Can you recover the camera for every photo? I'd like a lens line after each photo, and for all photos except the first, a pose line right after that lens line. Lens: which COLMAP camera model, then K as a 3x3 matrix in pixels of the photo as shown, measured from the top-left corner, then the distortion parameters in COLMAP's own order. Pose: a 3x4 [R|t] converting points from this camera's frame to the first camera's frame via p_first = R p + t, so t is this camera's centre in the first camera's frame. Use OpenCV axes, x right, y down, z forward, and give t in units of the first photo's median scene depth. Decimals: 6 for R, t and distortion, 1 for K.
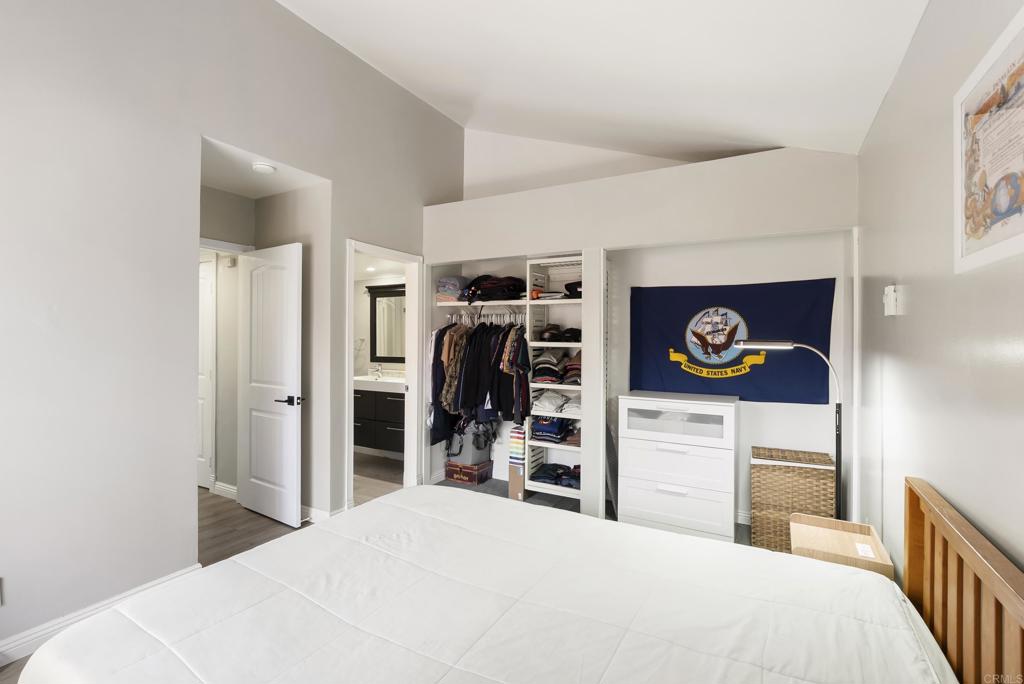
lens RADIAL K [[464.9, 0, 511.6], [0, 464.9, 338.2], [0, 0, 1]] dist [-0.003836, 0.001617]
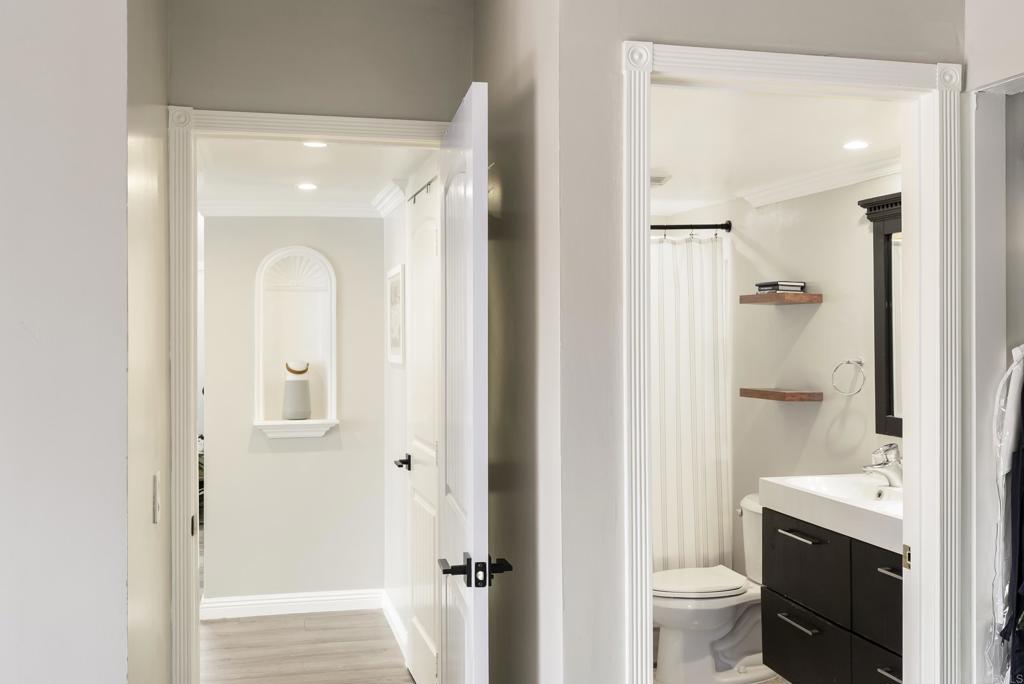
lens RADIAL K [[1033.2, 0, 512.1], [0, 1033.2, 336.0], [0, 0, 1]] dist [0.019690, 0.000000]
pose [[0.688357, -0.001094, -0.725371, 0.058046], [0.003494, 0.999992, 0.001807, -0.023929], [0.725364, -0.003778, 0.688355, 0.408012]]
